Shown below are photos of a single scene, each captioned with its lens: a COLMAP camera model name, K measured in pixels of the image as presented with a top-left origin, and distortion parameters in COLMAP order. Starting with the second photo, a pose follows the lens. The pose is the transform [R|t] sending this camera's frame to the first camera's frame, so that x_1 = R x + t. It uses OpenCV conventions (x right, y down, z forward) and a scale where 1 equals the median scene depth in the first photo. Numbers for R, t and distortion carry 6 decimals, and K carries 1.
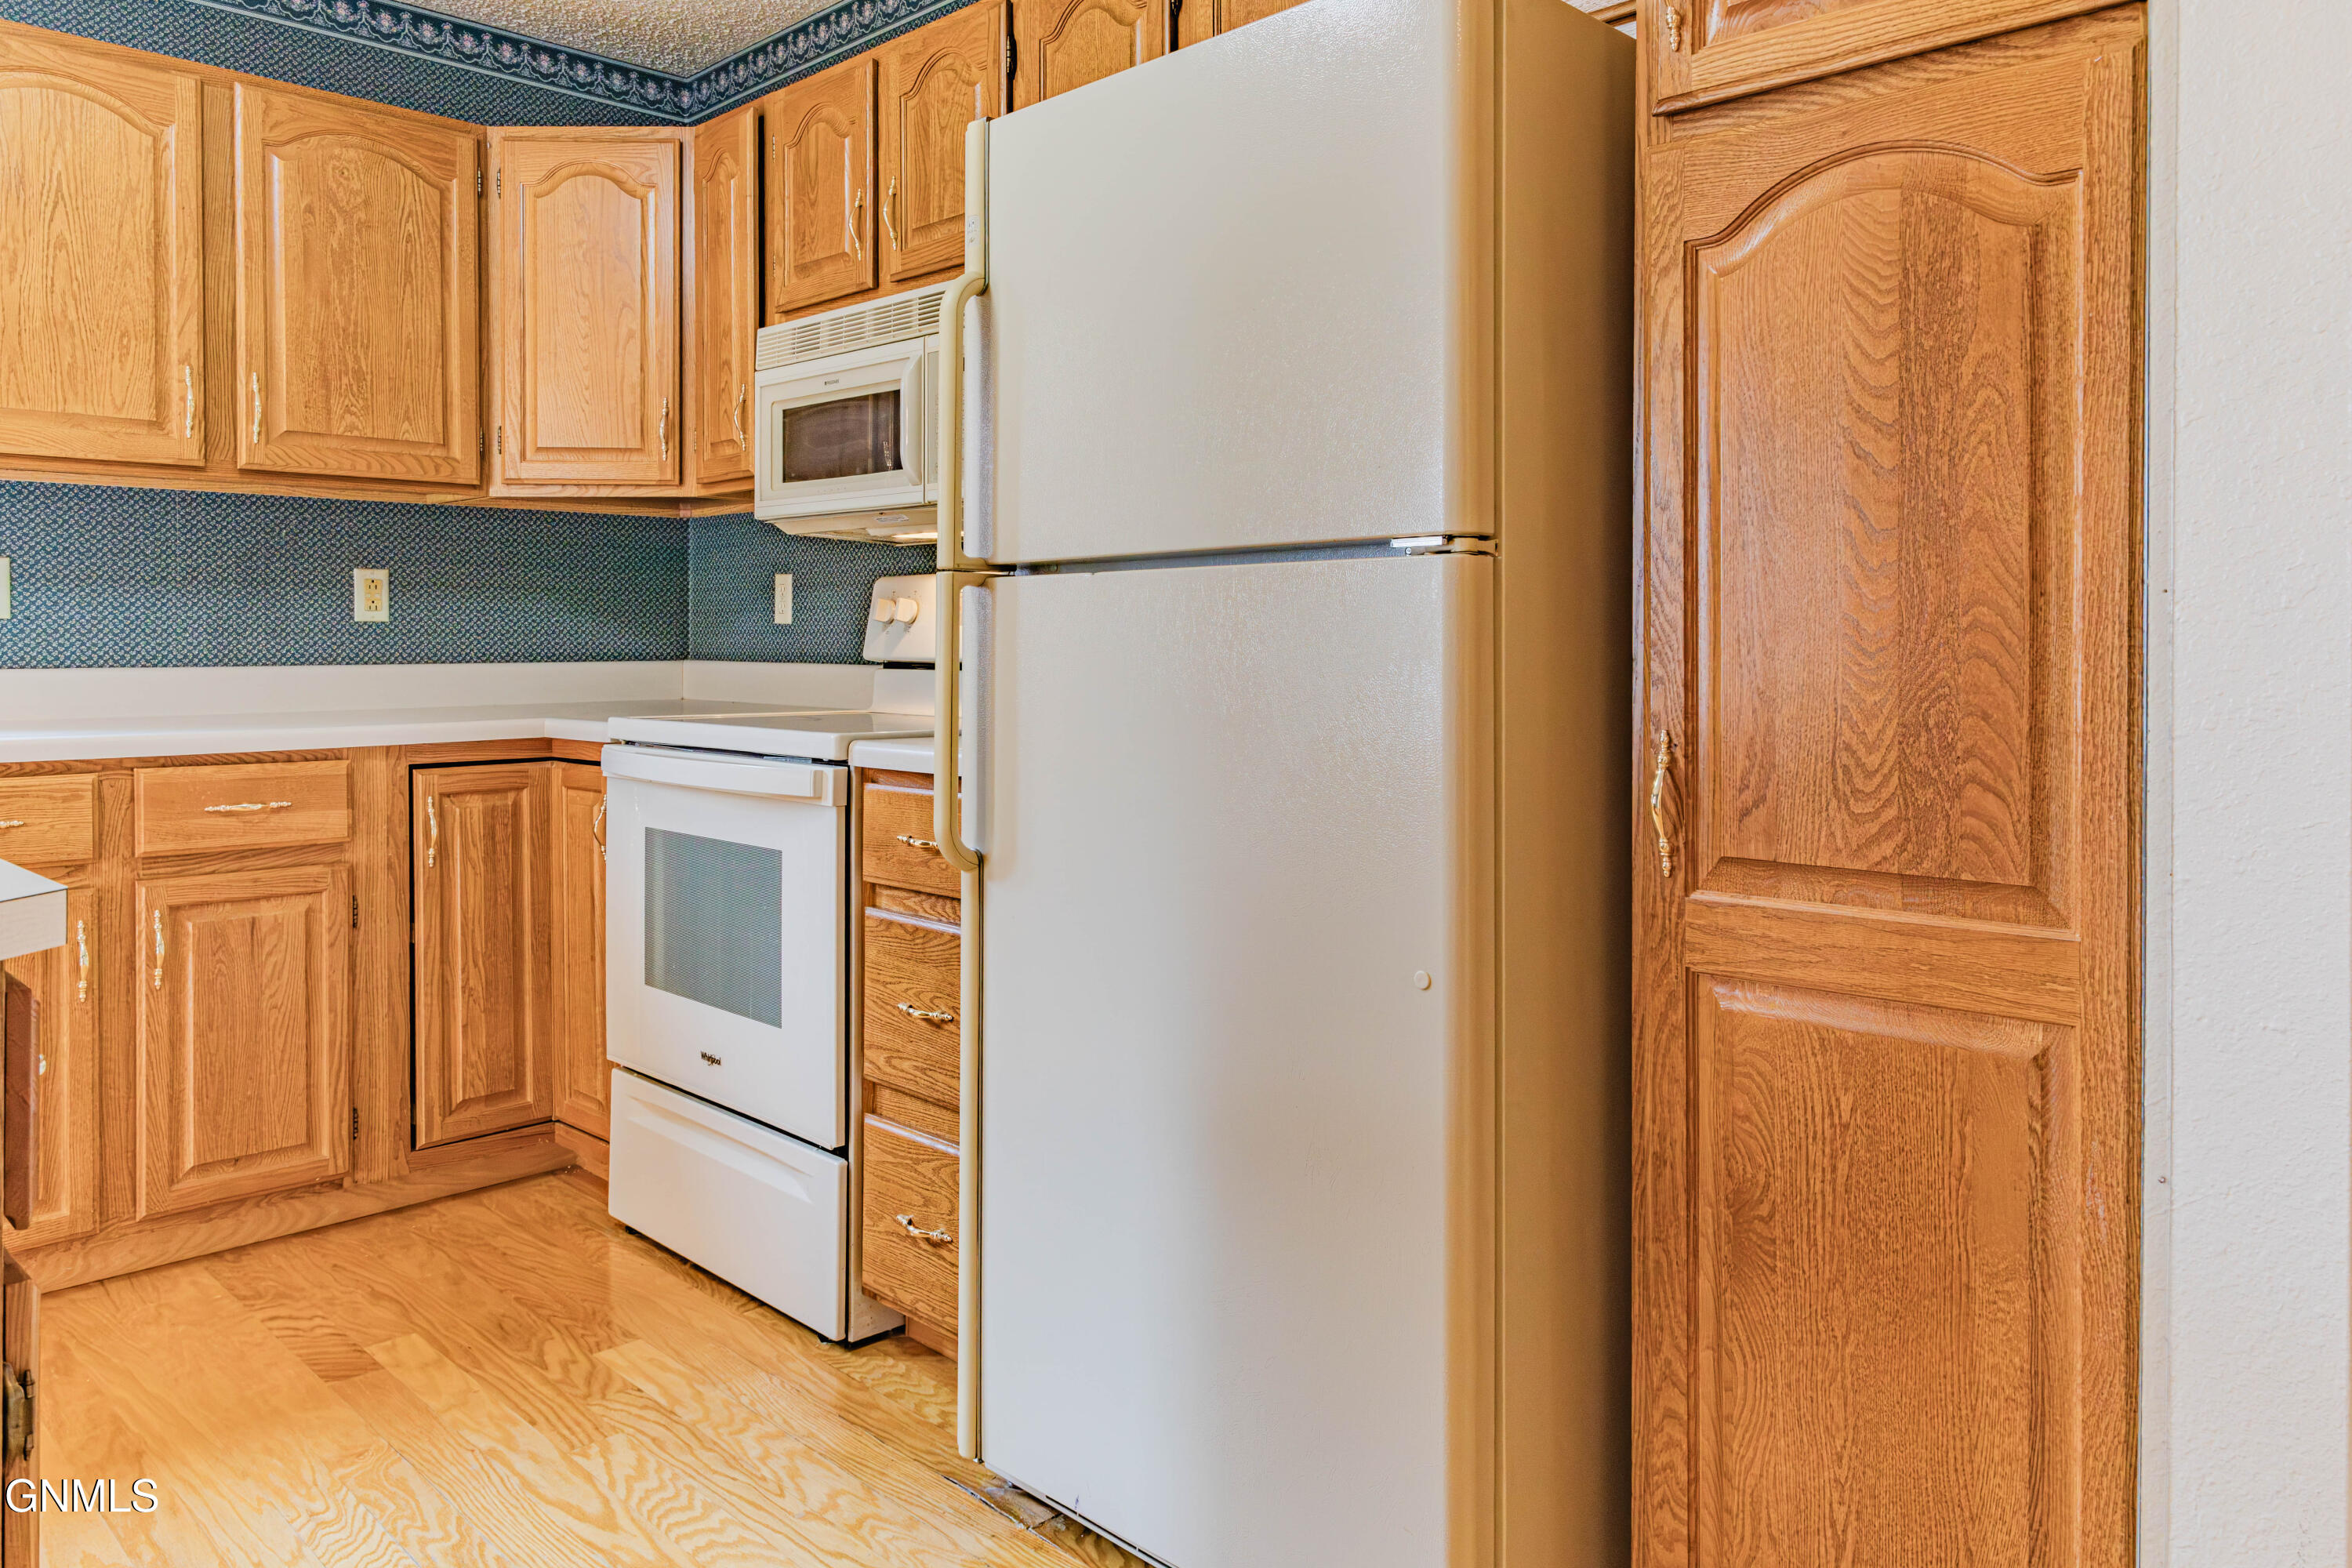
lens RADIAL K [[1672.2, 0, 1179.4], [0, 1672.2, 658.5], [0, 0, 1]] dist [0.031912, 0.000502]
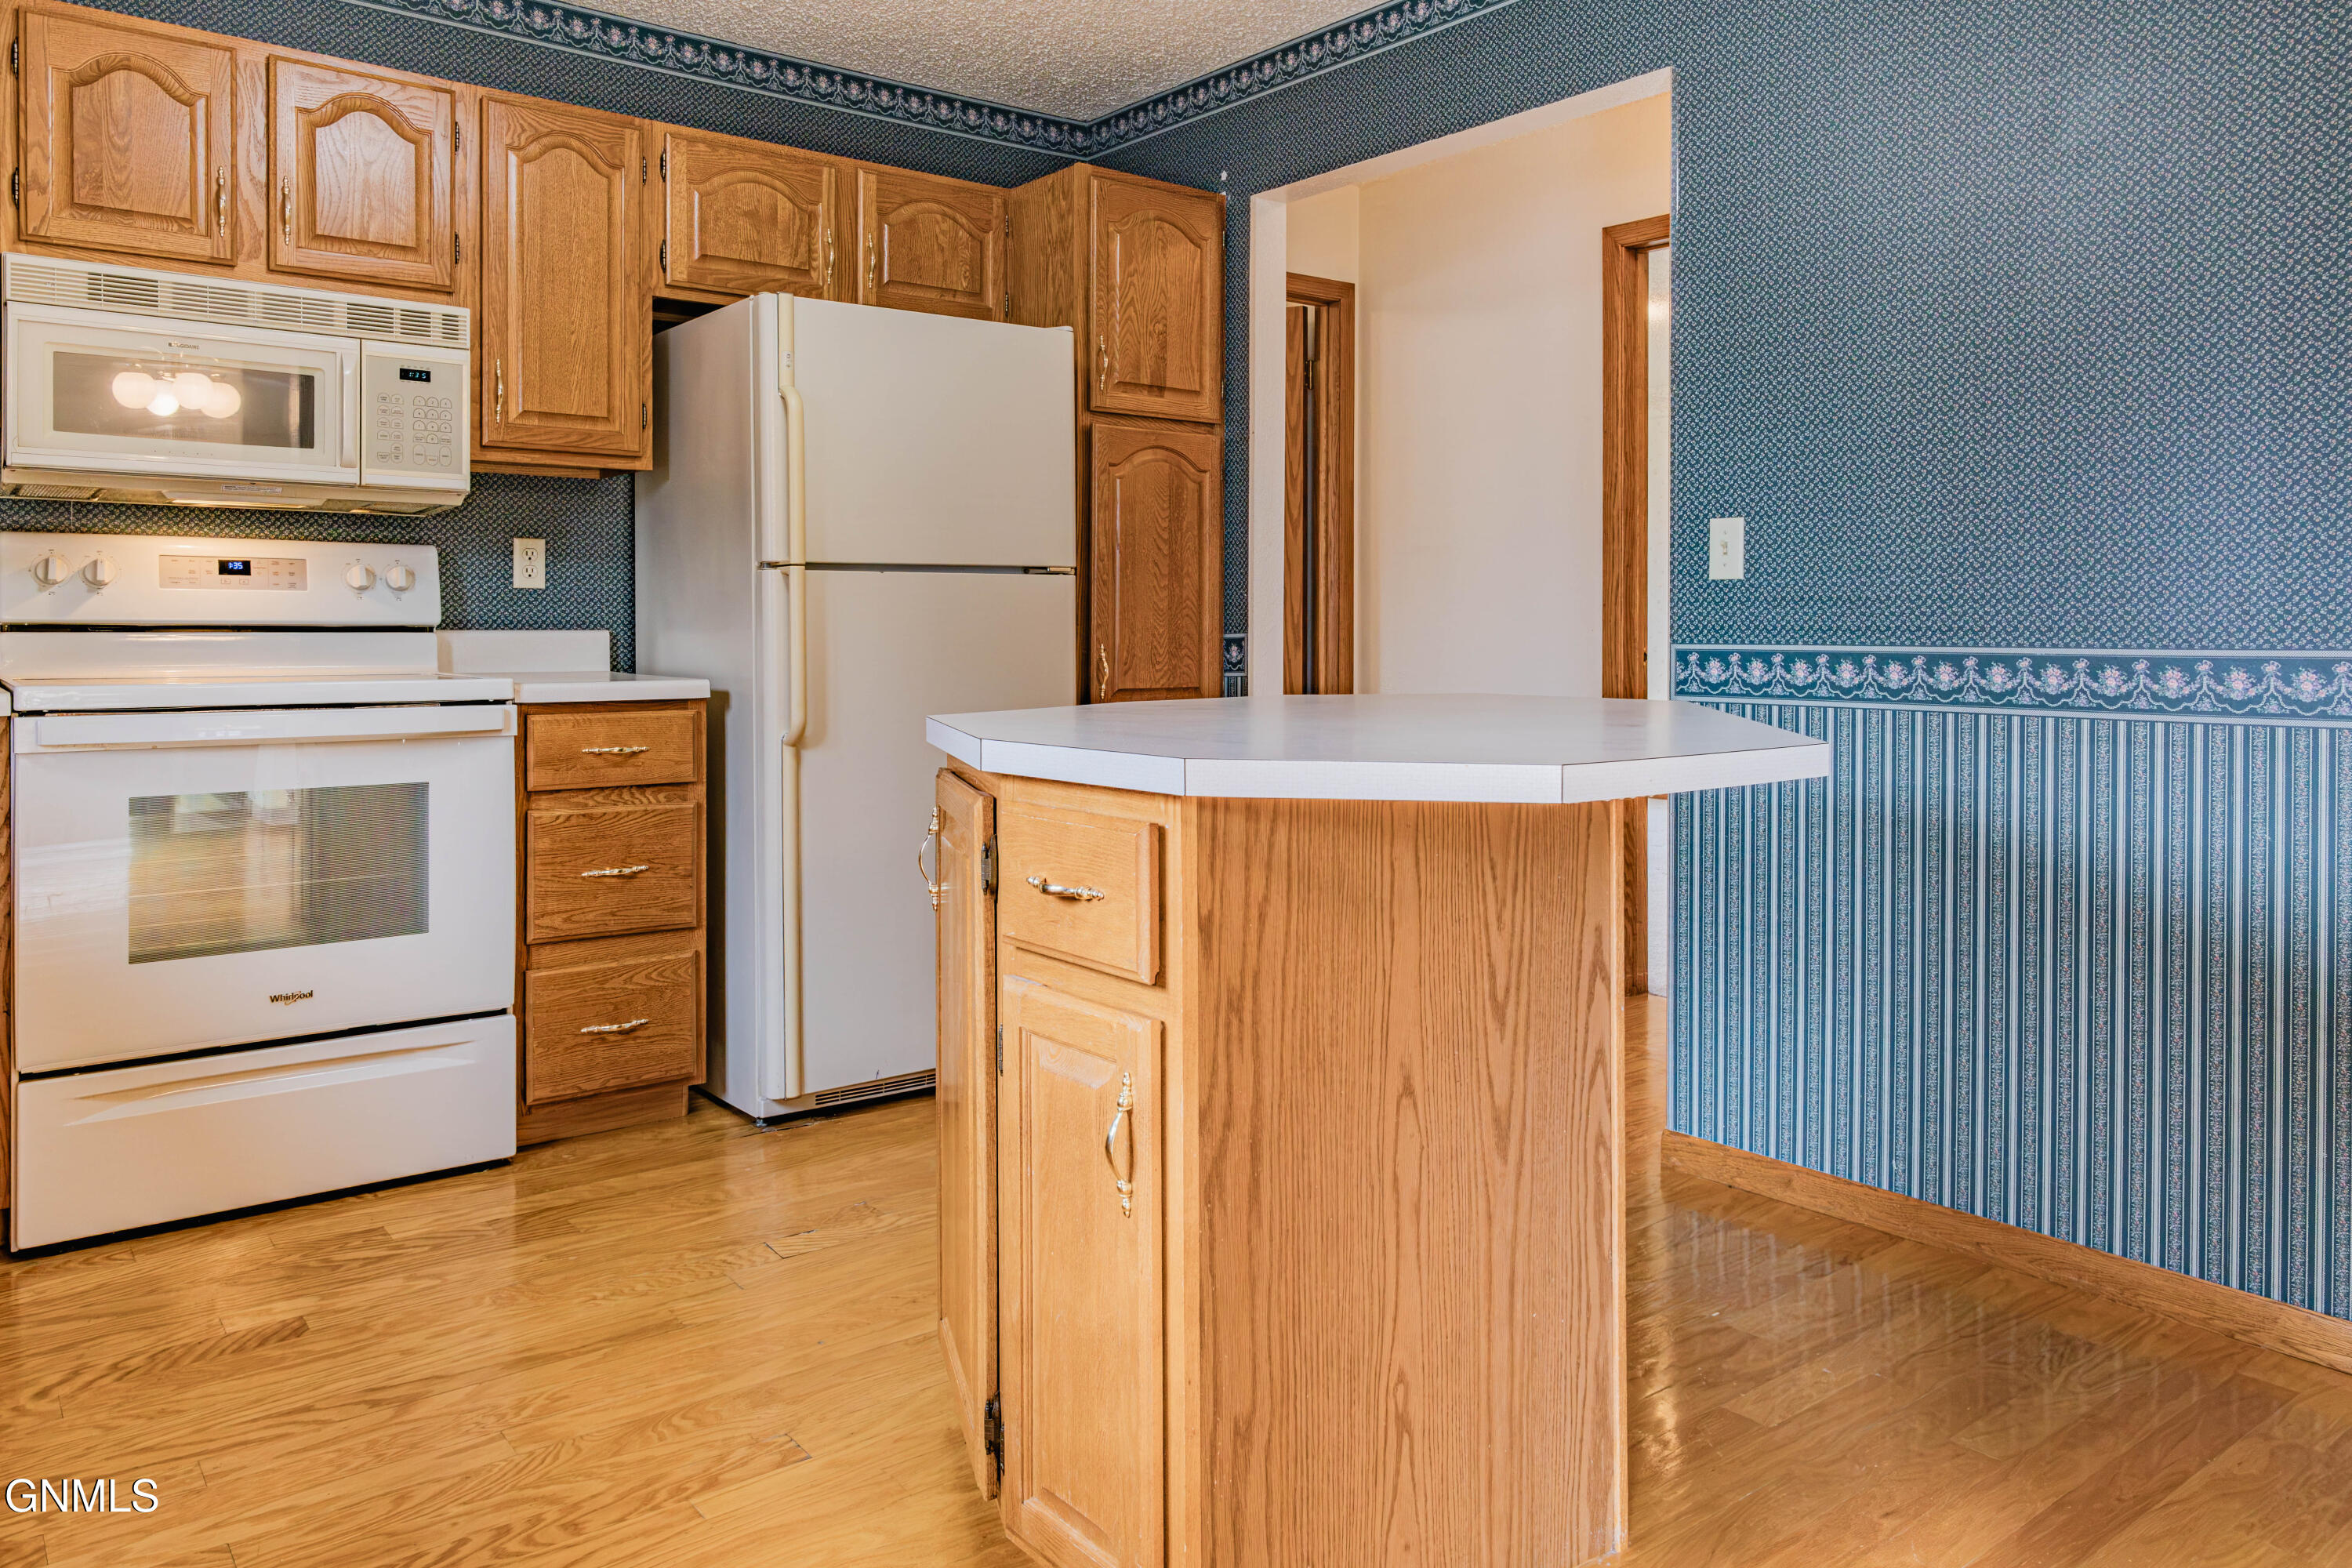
lens RADIAL K [[1672.2, 0, 1179.4], [0, 1672.2, 658.5], [0, 0, 1]] dist [0.031912, 0.000502]
pose [[0.099930, -0.018958, 0.994814, -1.416228], [0.007582, 0.999804, 0.018292, 0.010847], [-0.994966, 0.005714, 0.100054, 0.371275]]
